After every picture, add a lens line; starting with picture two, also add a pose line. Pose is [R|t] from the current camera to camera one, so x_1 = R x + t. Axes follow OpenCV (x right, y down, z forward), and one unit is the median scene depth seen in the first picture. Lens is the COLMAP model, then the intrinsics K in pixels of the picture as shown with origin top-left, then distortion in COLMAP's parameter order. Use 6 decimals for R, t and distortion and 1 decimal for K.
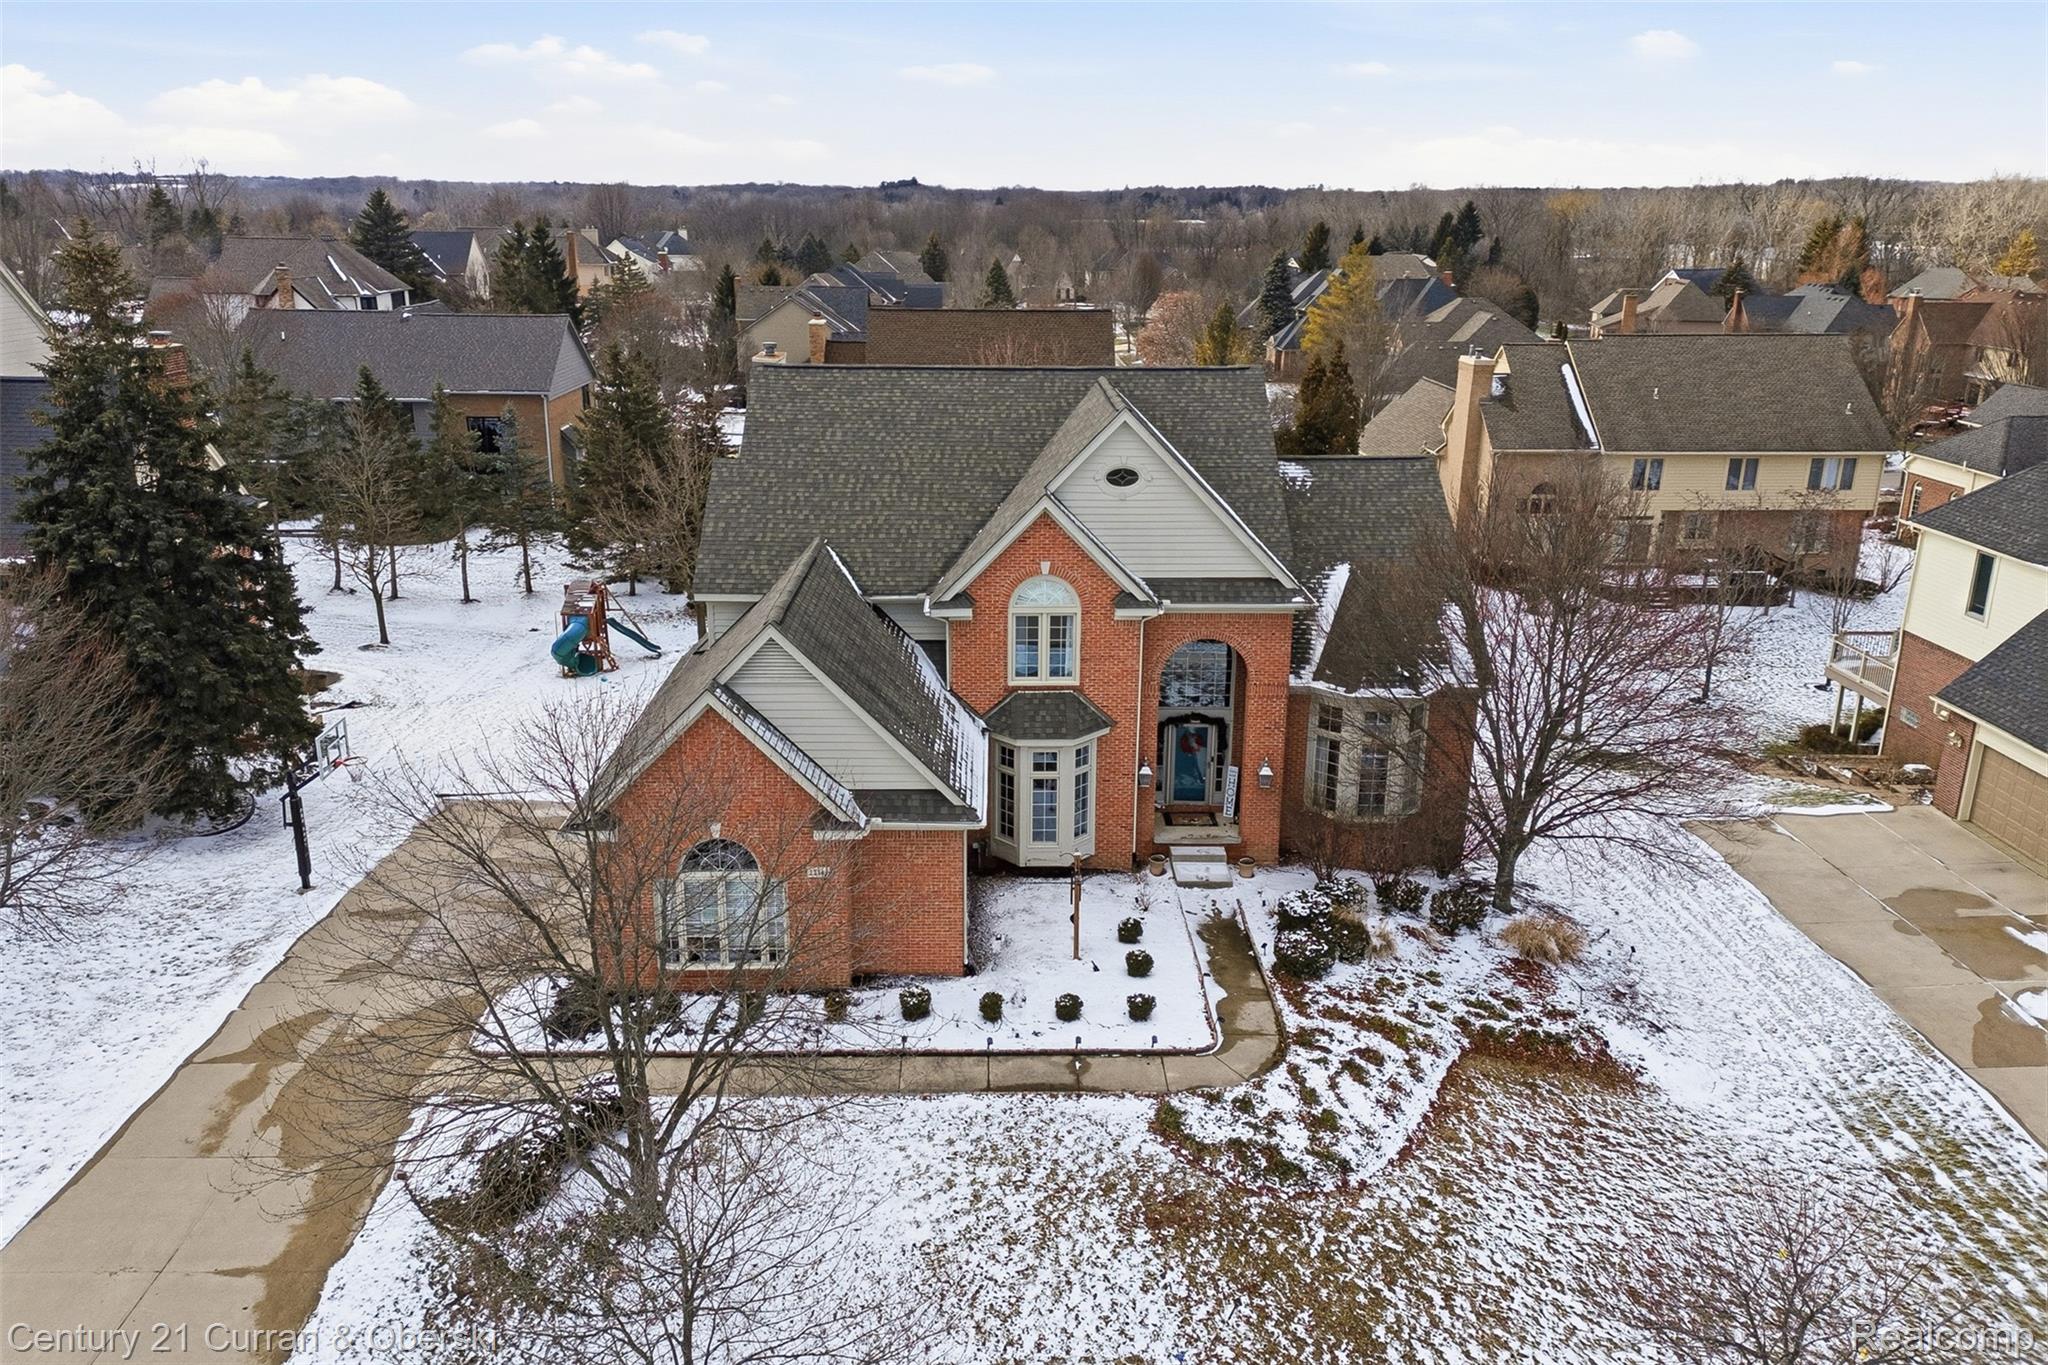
lens RADIAL K [[1500.9, 0, 1021.5], [0, 1500.9, 658.8], [0, 0, 1]] dist [0.061284, -0.078009]
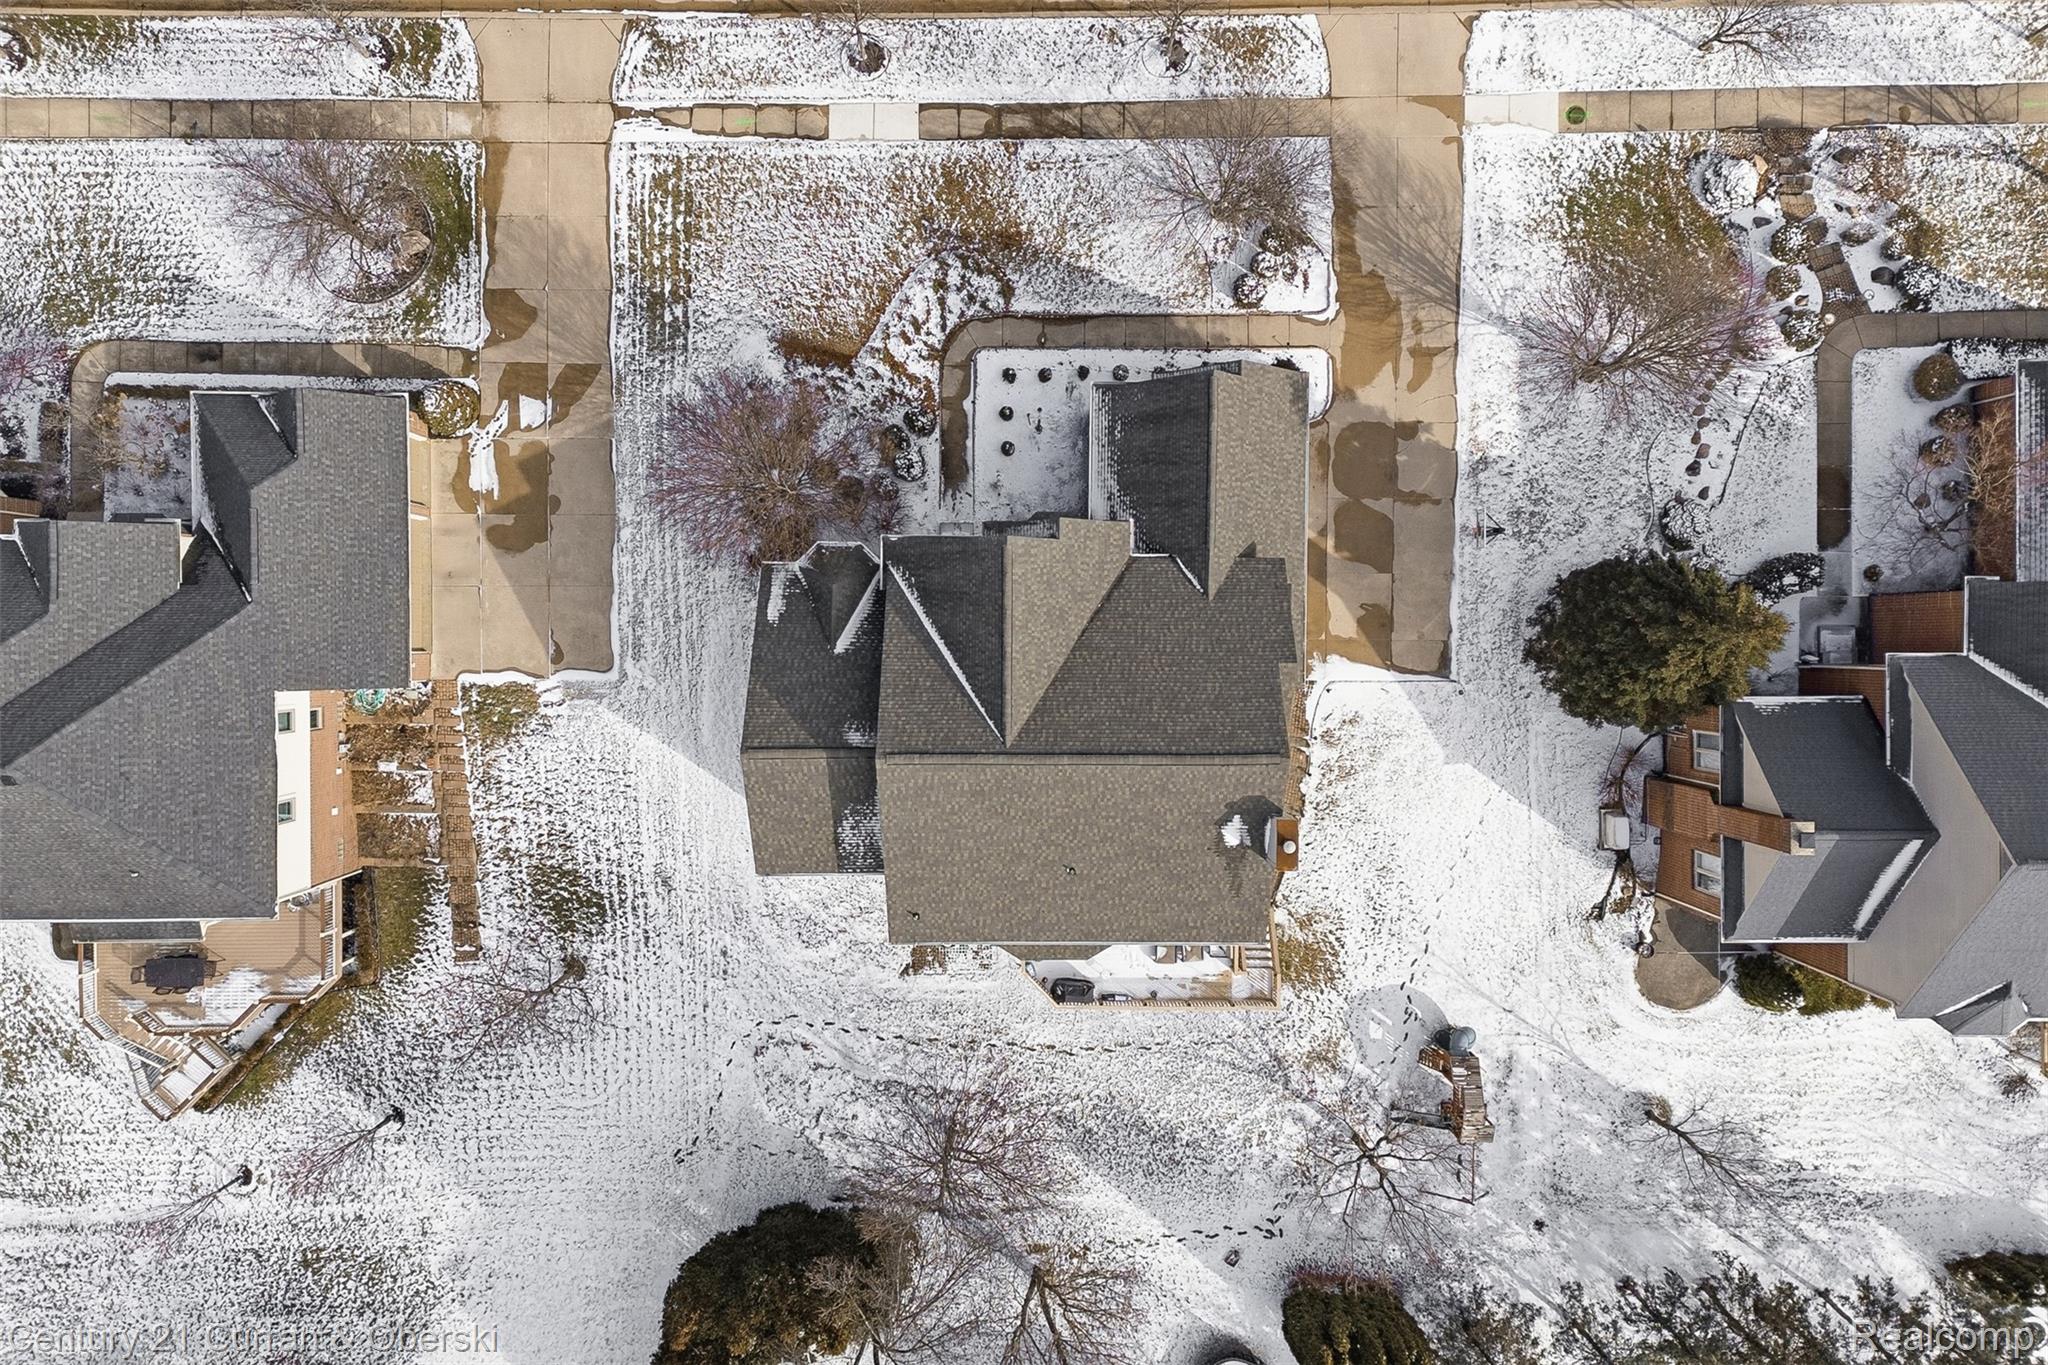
lens RADIAL K [[1500.9, 0, 1021.5], [0, 1500.9, 658.8], [0, 0, 1]] dist [0.061284, -0.078009]
pose [[-0.999507, -0.026450, -0.016899, 0.085104], [-0.008217, -0.299105, 0.954185, -1.769082], [-0.030293, 0.953853, 0.298740, 0.739674]]
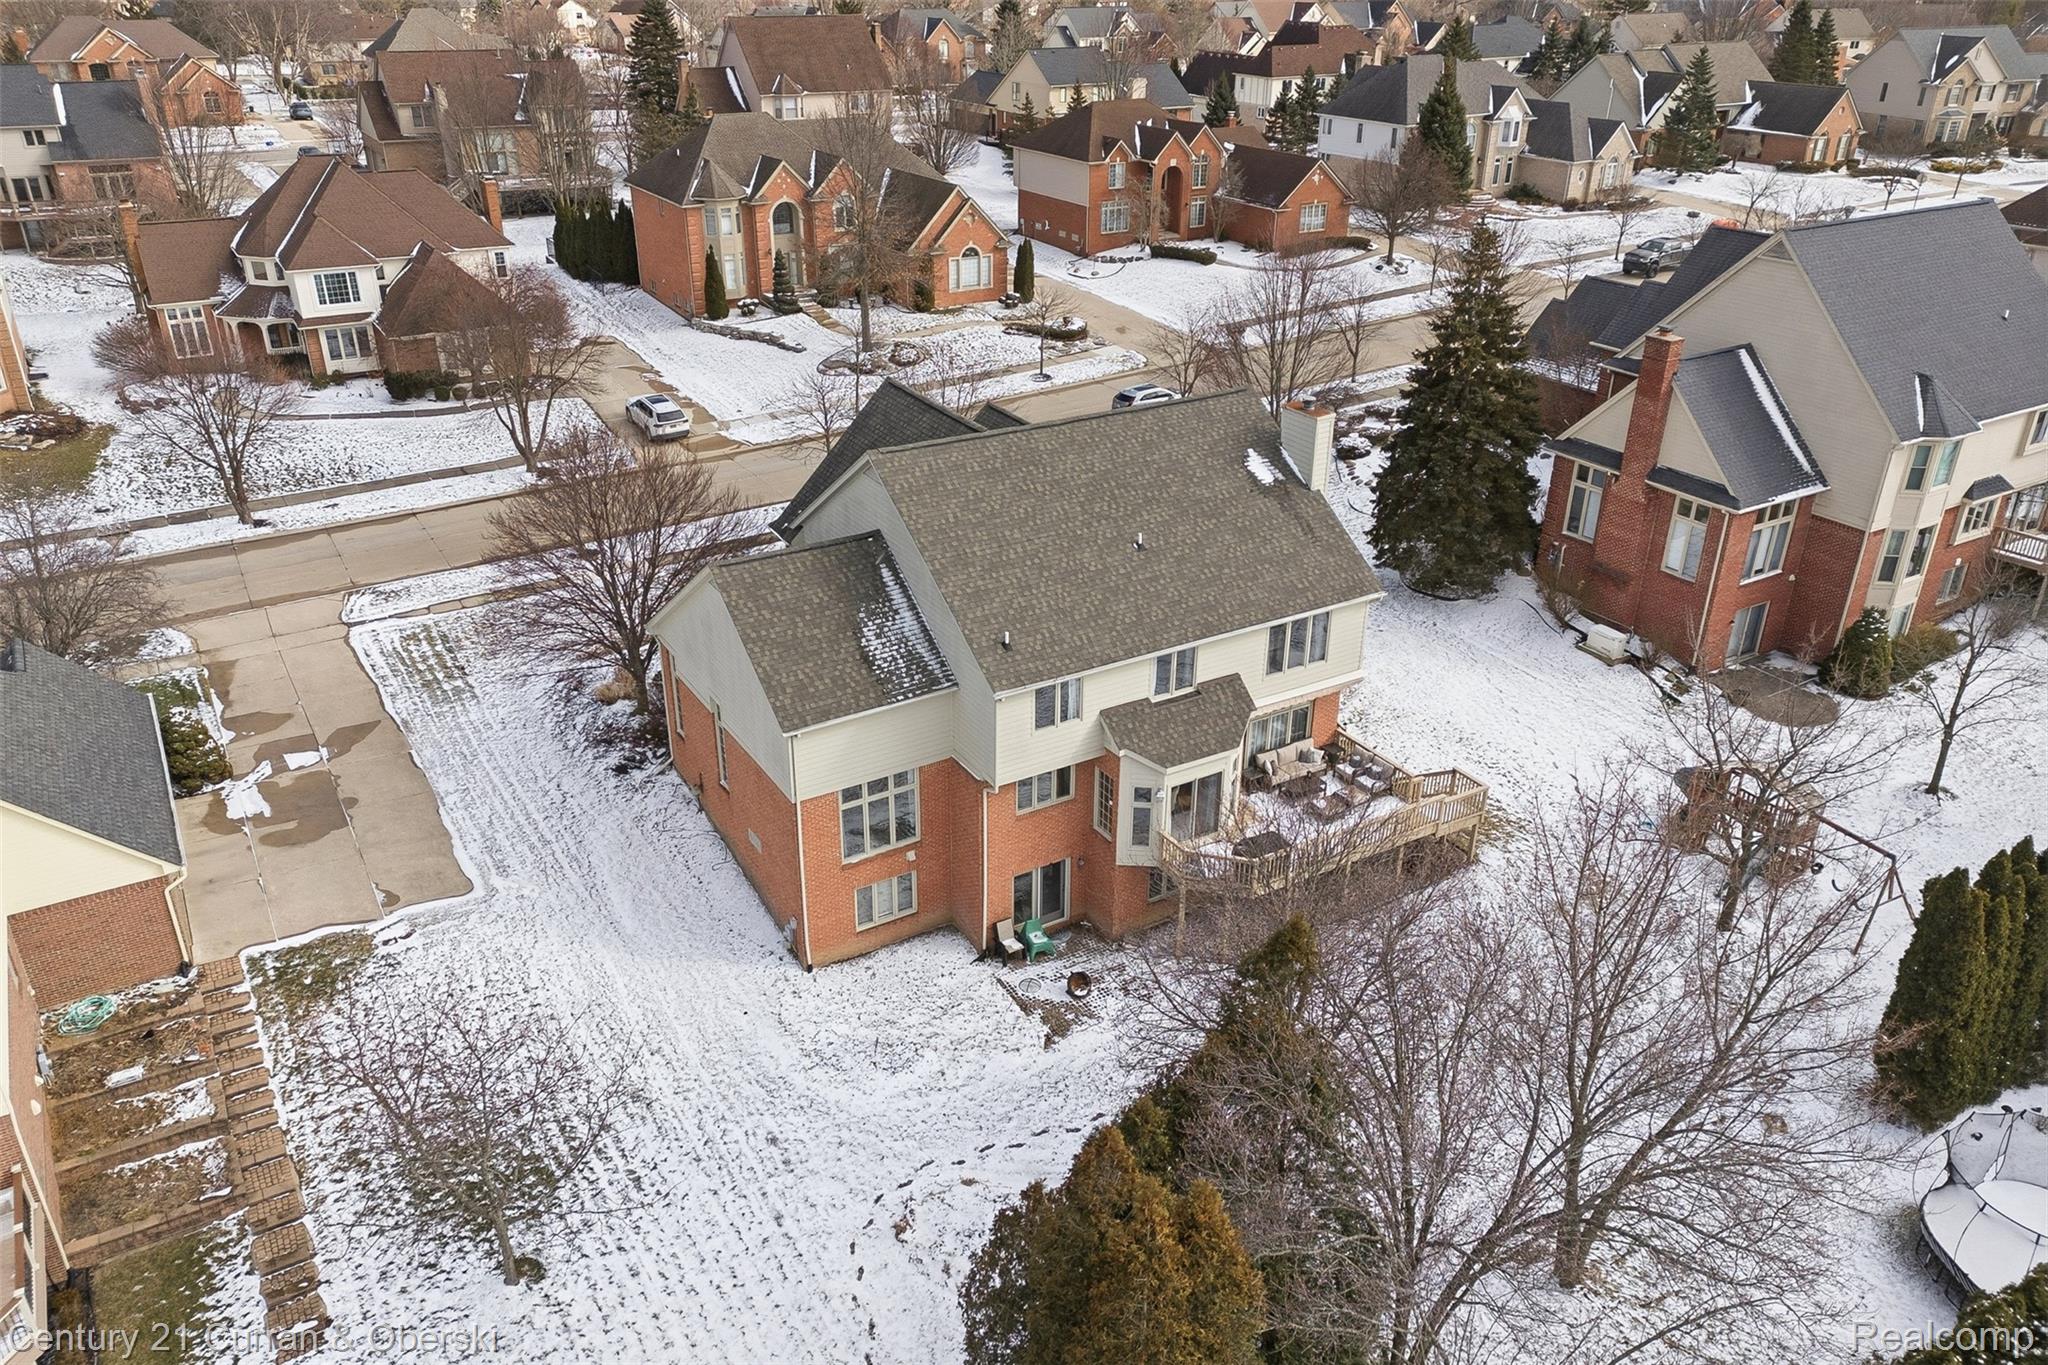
lens RADIAL K [[1486.1, 0, 1024.0], [0, 1486.1, 682.5], [0, 0, 1]] dist [0.052801, -0.047912]
pose [[-0.870175, 0.208712, -0.446357, 0.735432], [-0.155085, 0.743818, 0.650142, -1.006539], [0.467701, 0.634960, -0.614883, 2.365010]]
